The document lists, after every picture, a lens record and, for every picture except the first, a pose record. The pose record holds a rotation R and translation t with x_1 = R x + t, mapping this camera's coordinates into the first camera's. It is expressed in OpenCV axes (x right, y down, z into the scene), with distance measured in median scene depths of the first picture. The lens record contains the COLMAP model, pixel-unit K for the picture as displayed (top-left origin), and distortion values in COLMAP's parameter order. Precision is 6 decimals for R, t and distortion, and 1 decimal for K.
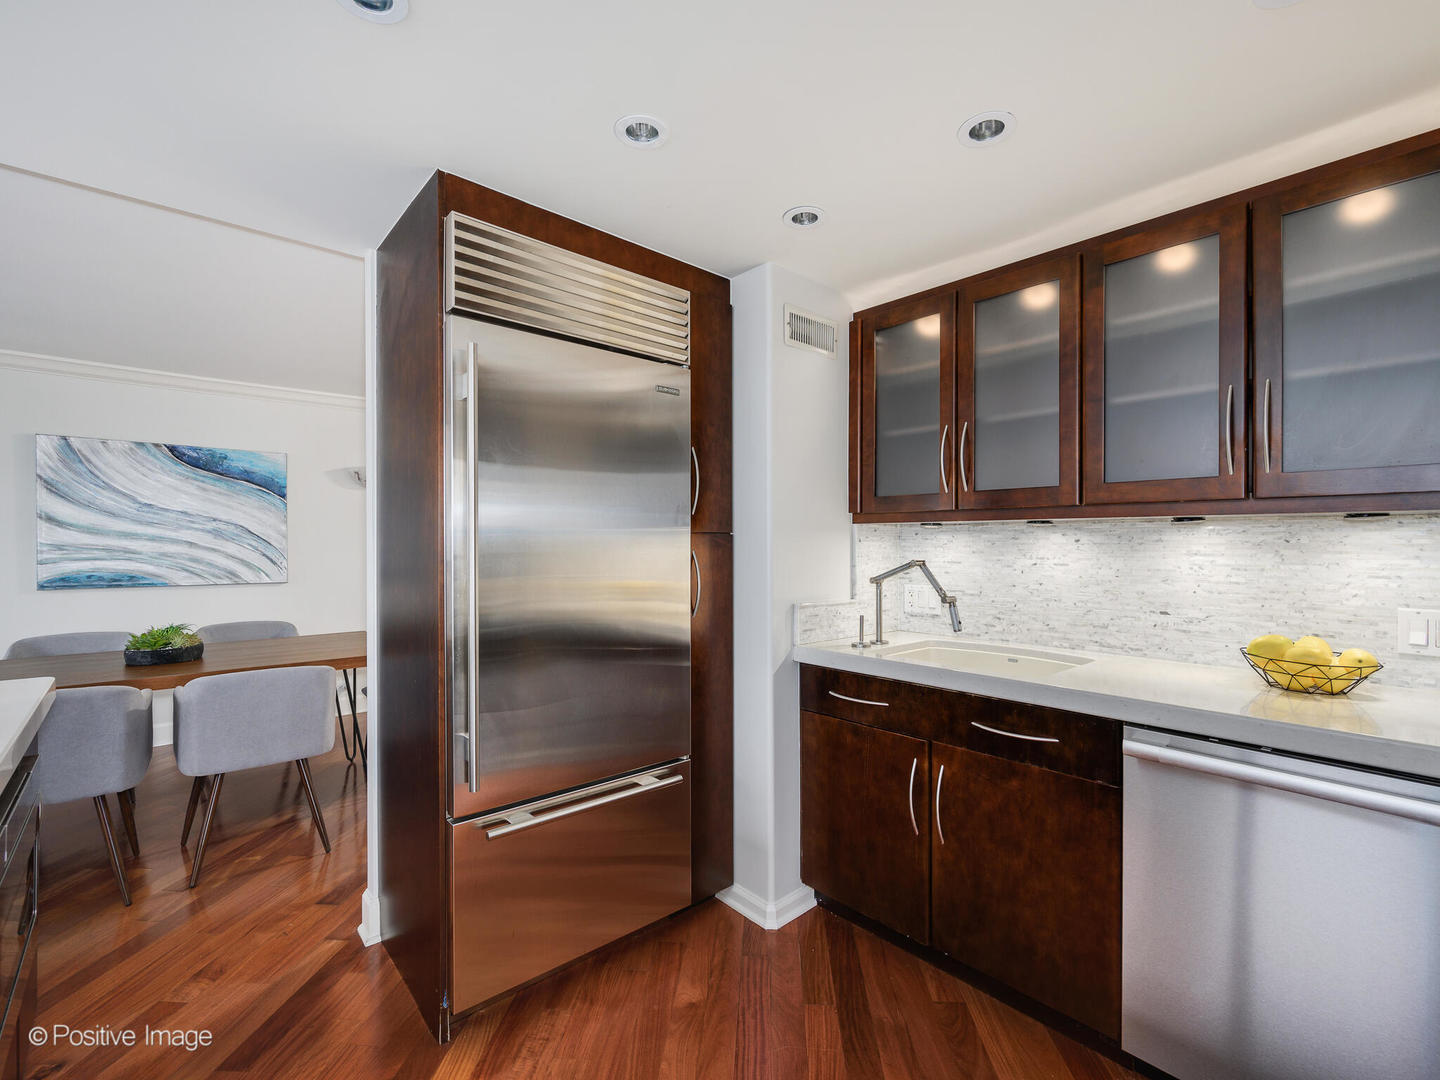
lens RADIAL K [[649.9, 0, 723.2], [0, 649.9, 546.9], [0, 0, 1]] dist [-0.002081, -0.000445]
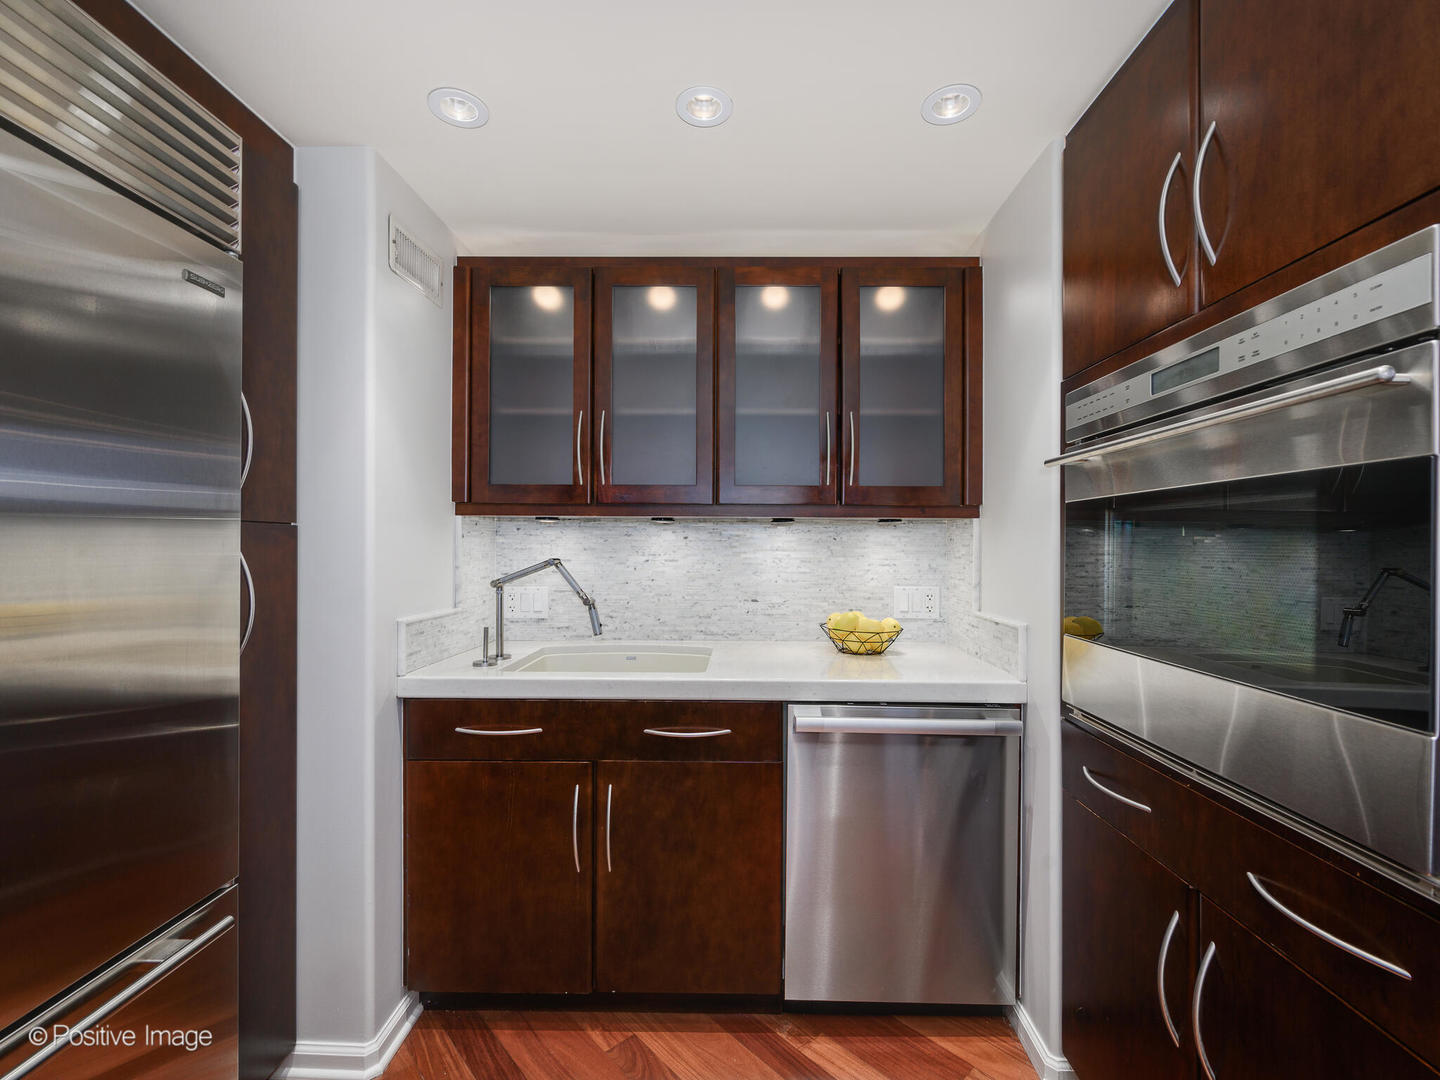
lens RADIAL K [[654.0, 0, 720.0], [0, 654.0, 540.0], [0, 0, 1]] dist [0.002855, 0.000297]
pose [[0.682058, 0.001736, 0.731296, -0.198608], [0.000664, 0.999995, -0.002992, -0.002652], [-0.731298, 0.002526, 0.682053, 0.229222]]
